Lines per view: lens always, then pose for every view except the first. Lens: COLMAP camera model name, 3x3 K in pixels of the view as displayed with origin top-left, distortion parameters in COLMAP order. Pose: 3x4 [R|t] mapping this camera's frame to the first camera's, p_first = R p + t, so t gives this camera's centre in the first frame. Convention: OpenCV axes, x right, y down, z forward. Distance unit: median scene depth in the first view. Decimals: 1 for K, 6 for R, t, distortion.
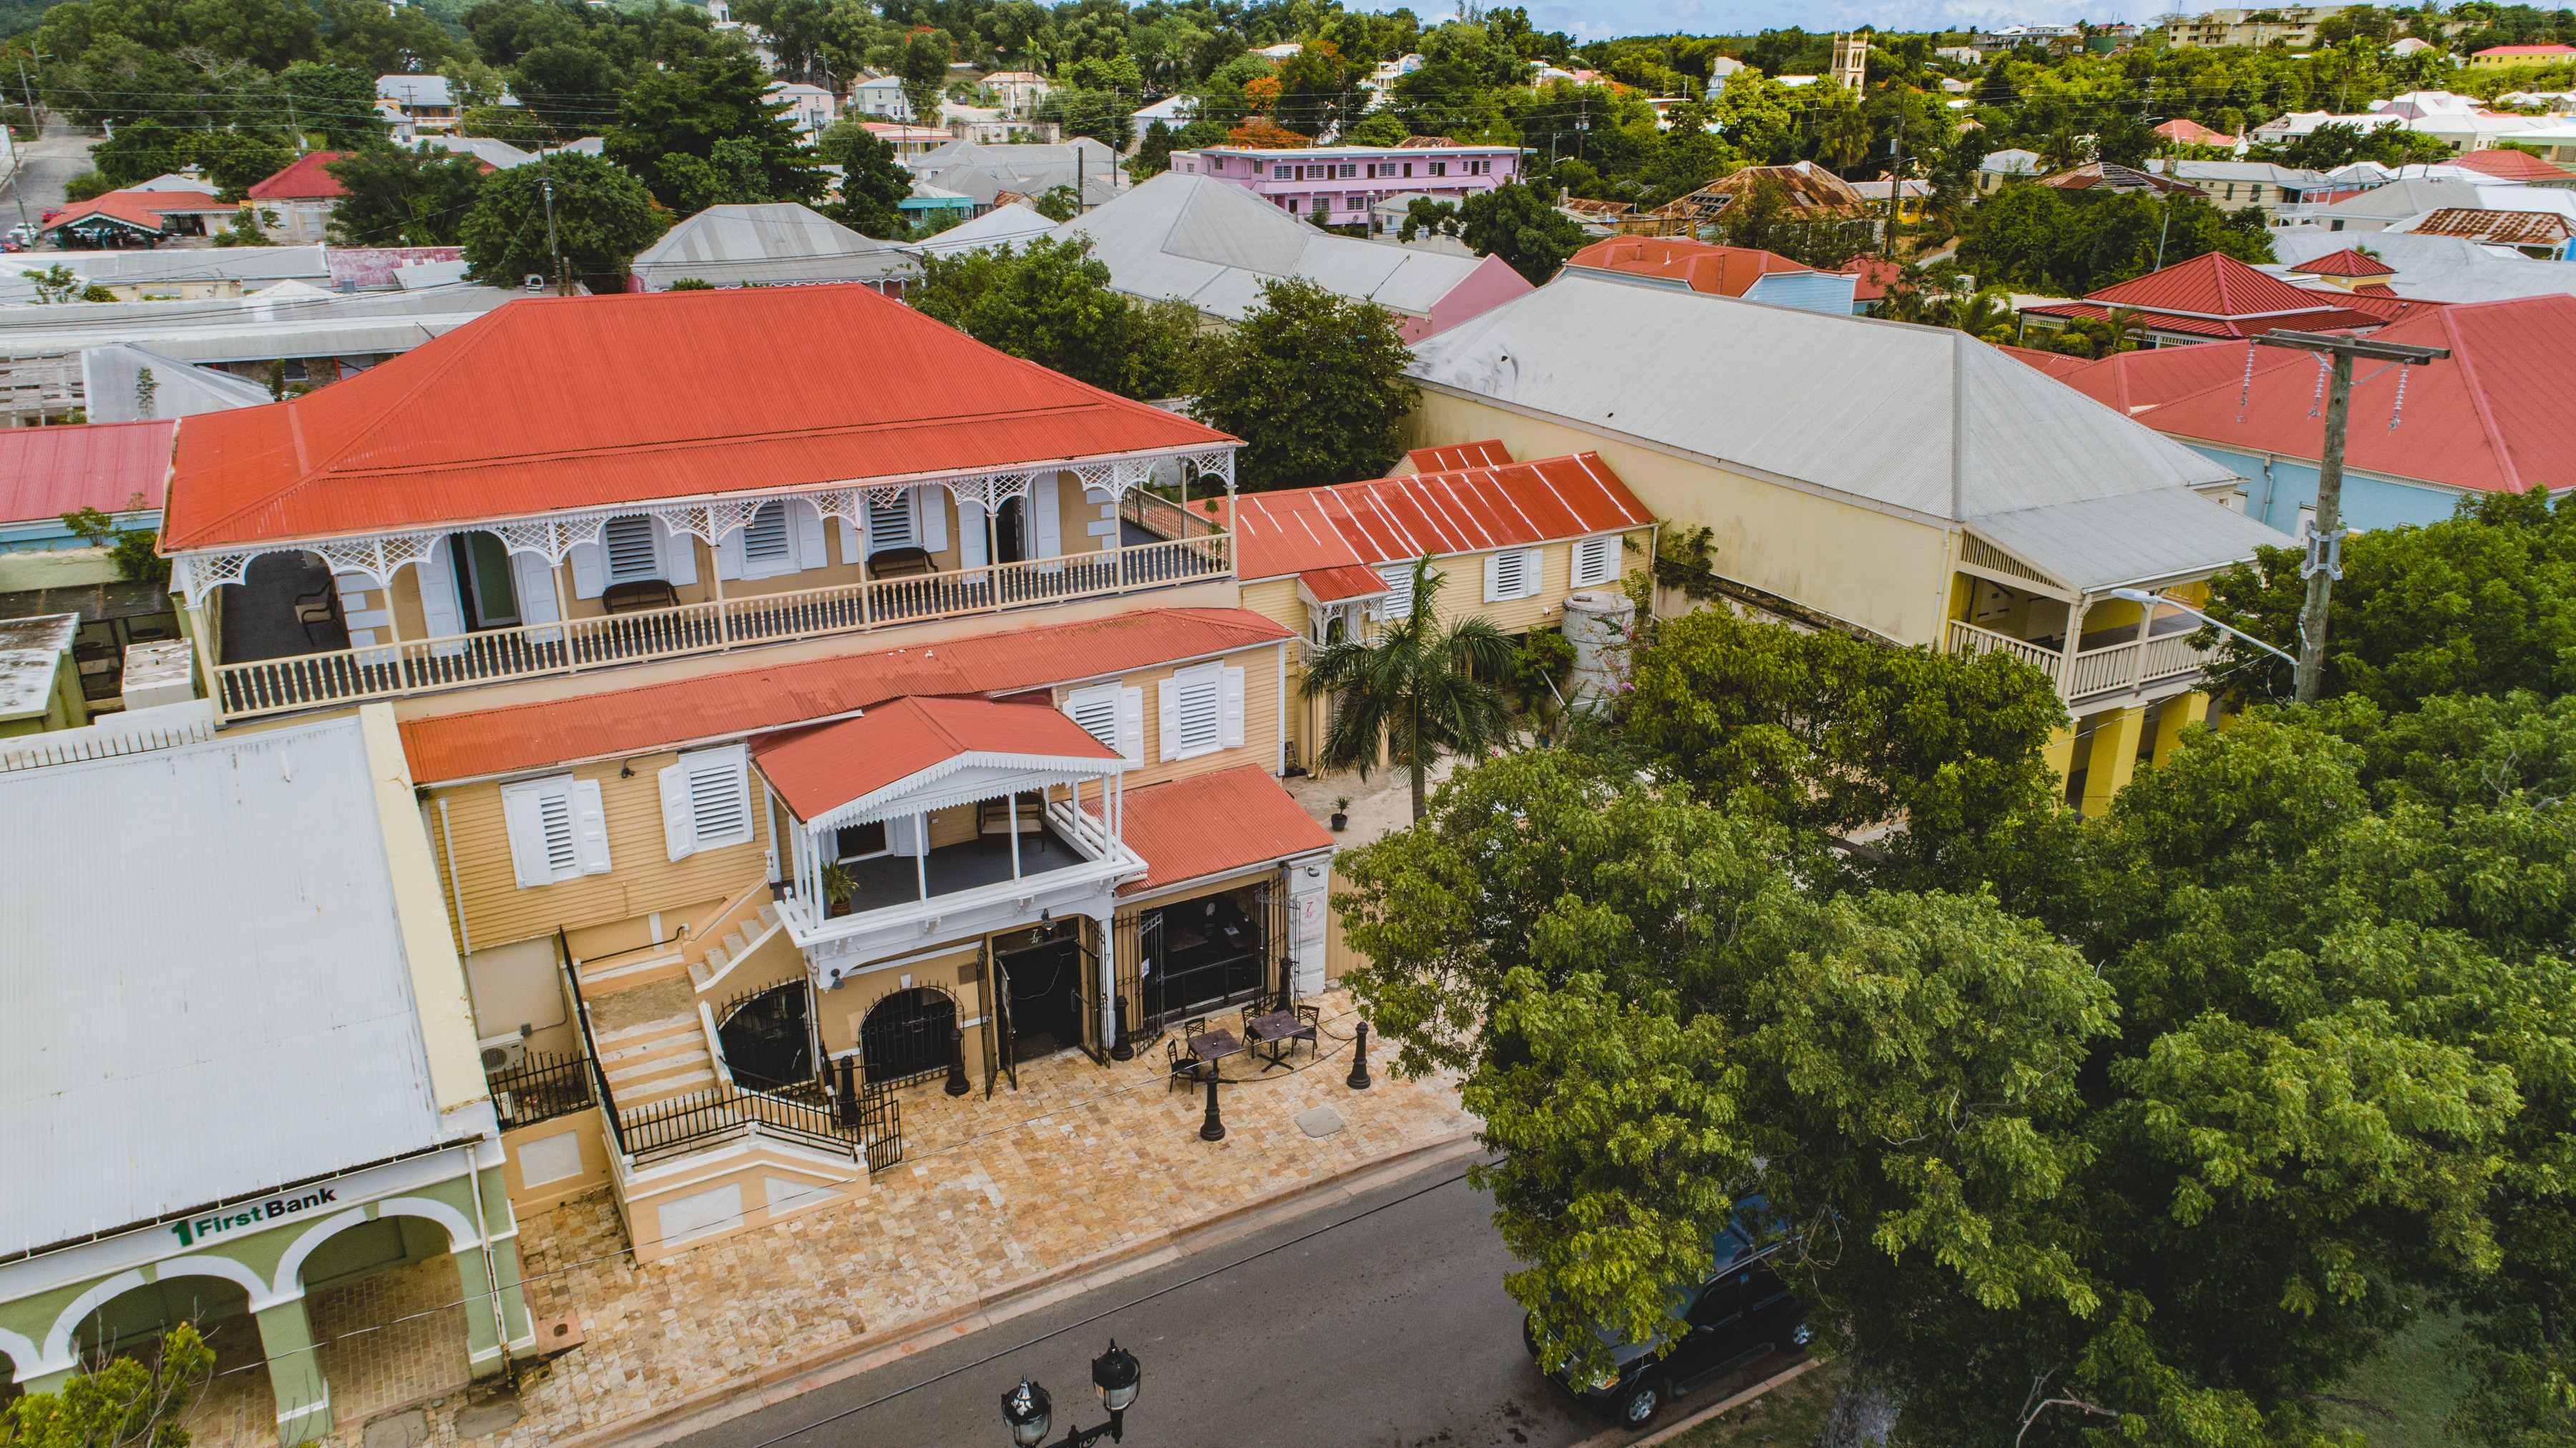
lens RADIAL K [[1737.3, 0, 1285.7], [0, 1737.3, 728.3], [0, 0, 1]] dist [0.018346, 0.011032]
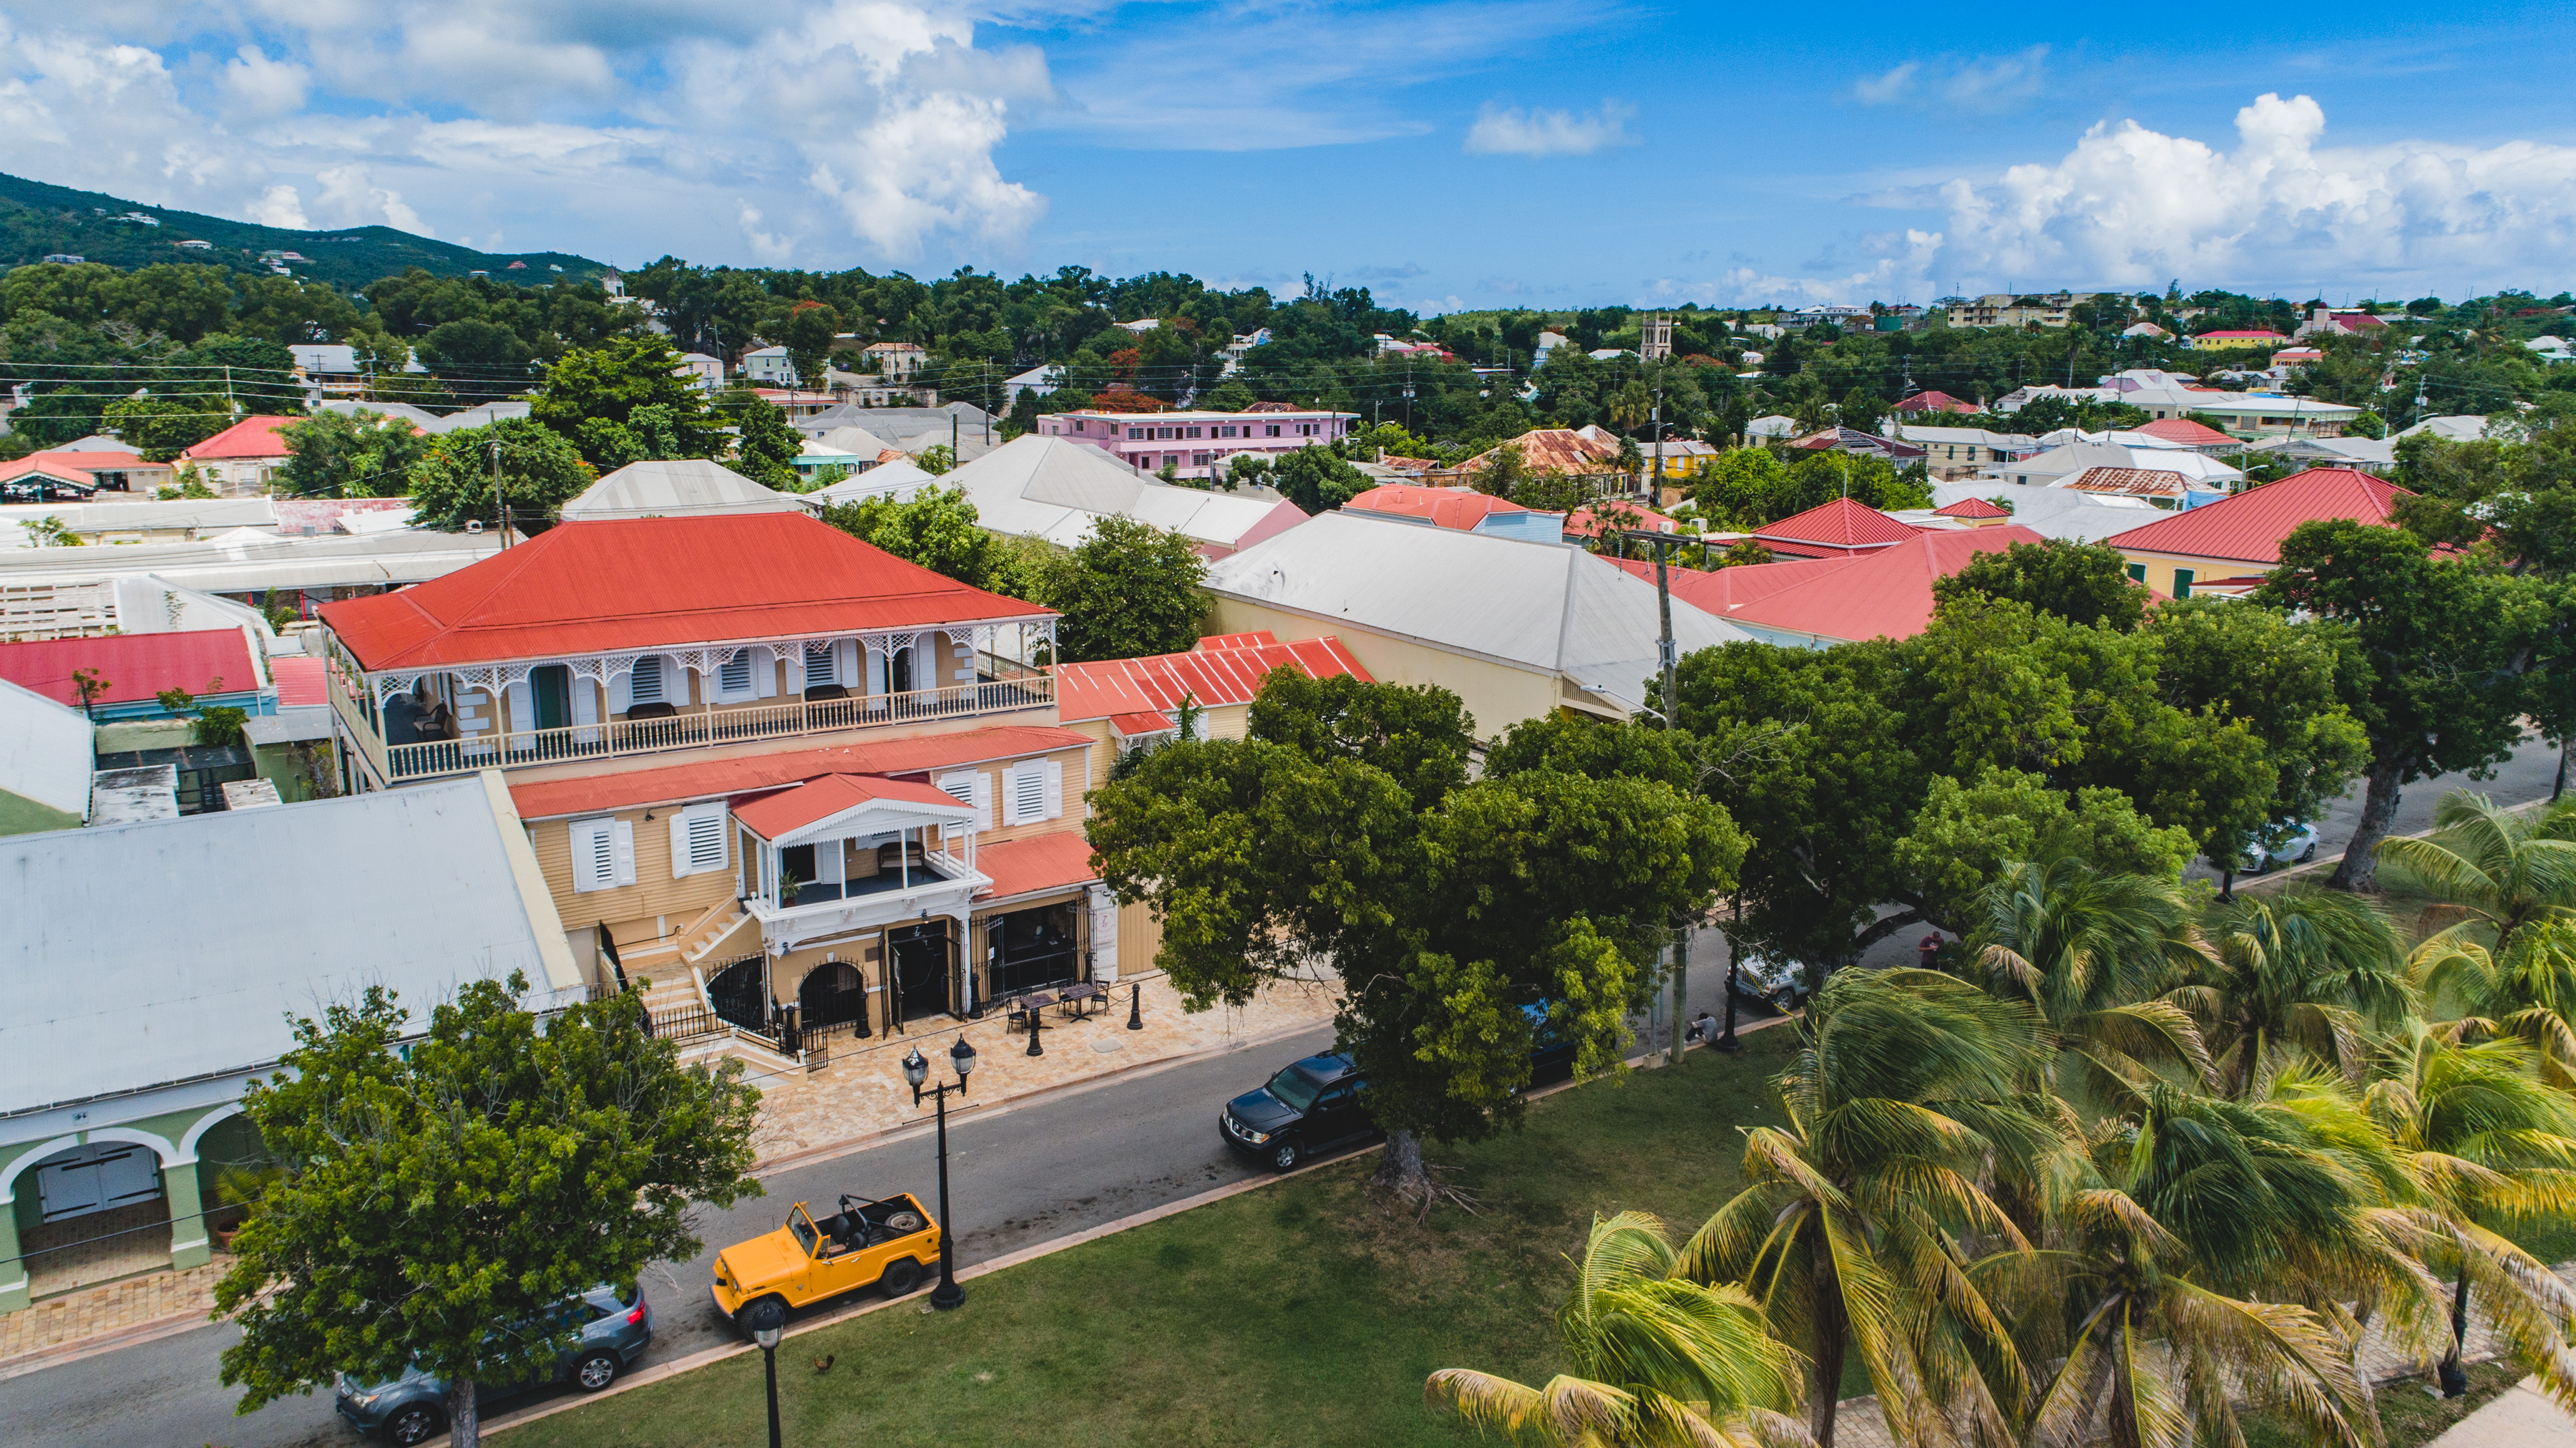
lens RADIAL K [[1737.3, 0, 1282.9], [0, 1737.3, 732.4], [0, 0, 1]] dist [0.018346, 0.011032]
pose [[0.997520, -0.011543, 0.069430, 0.042841], [0.020977, 0.990387, -0.136727, 0.100664], [-0.067184, 0.137844, 0.988173, -0.329043]]
